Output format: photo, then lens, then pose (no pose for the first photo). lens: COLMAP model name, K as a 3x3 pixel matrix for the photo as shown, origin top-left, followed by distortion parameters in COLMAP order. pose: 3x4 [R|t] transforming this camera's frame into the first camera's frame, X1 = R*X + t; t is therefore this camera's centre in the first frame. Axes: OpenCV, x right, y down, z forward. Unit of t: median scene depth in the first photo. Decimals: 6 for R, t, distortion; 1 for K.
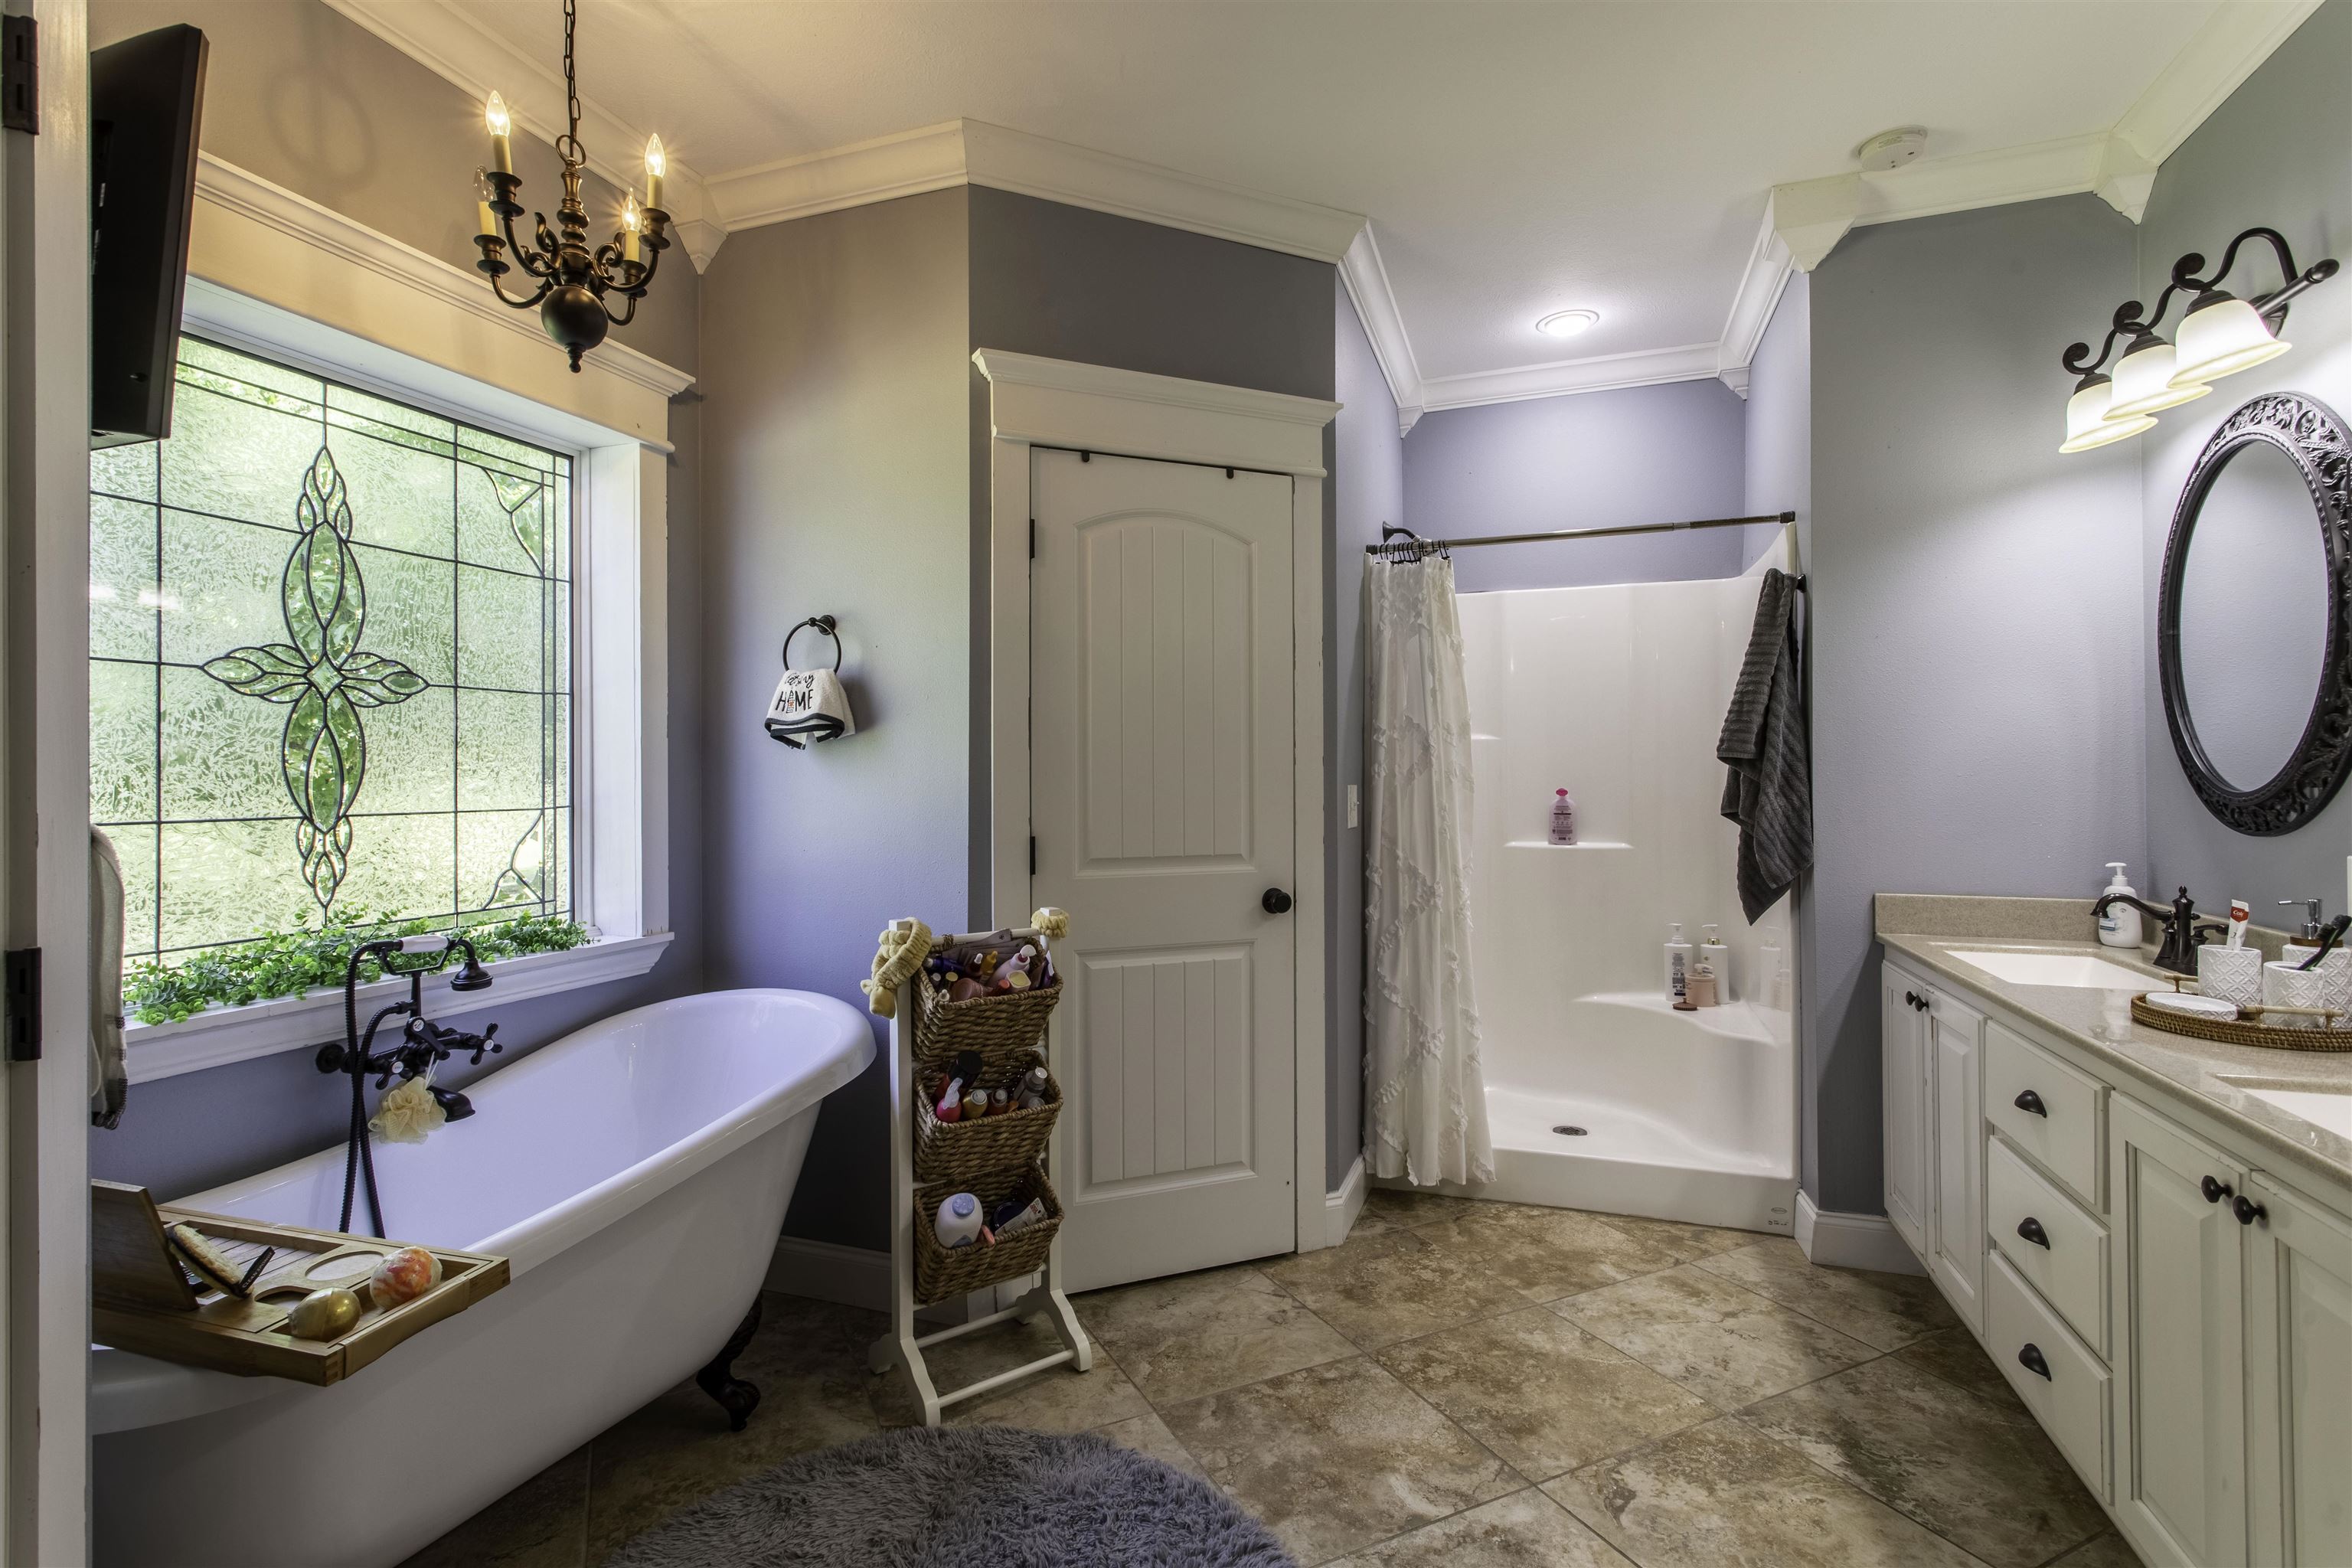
lens RADIAL K [[1110.3, 0, 1163.4], [0, 1110.3, 768.0], [0, 0, 1]] dist [0.000953, 0.000743]
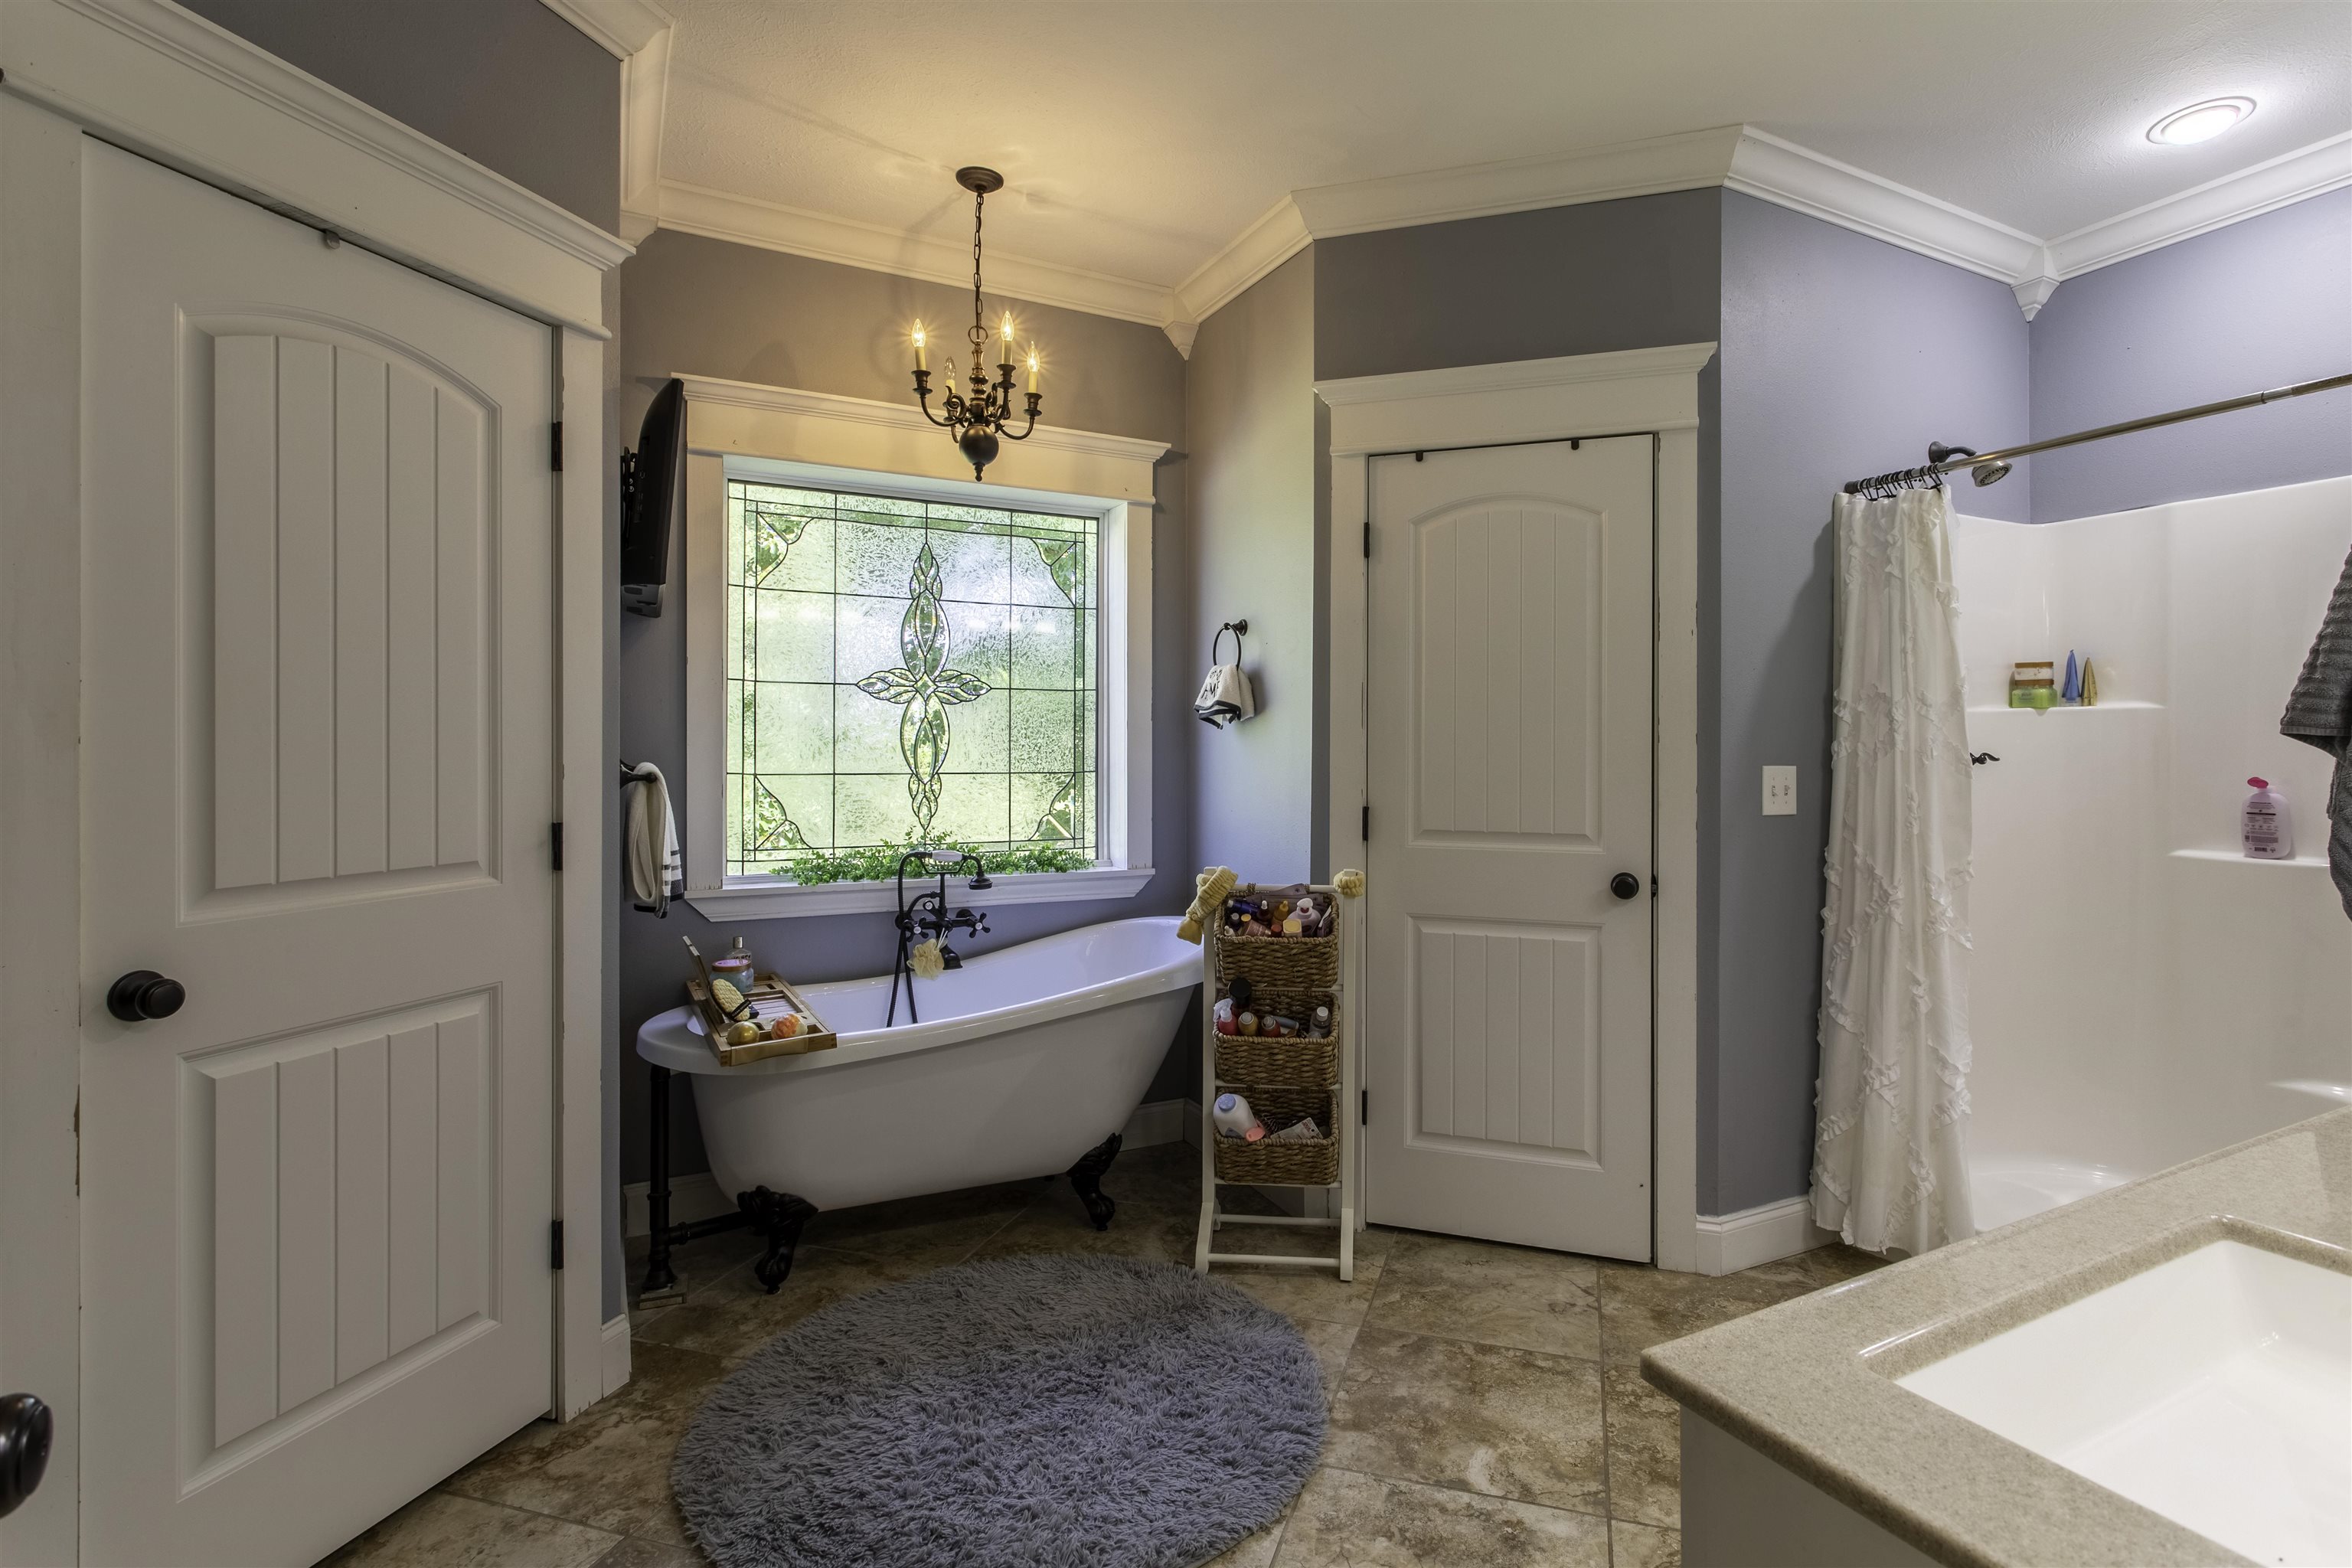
lens RADIAL K [[1142.4, 0, 1237.7], [0, 1142.4, 744.5], [0, 0, 1]] dist [0.001503, 0.000740]
pose [[0.744217, 0.005189, -0.667918, 0.623666], [-0.002864, 0.999985, 0.004578, -0.006583], [0.667932, -0.001494, 0.744221, 0.065385]]
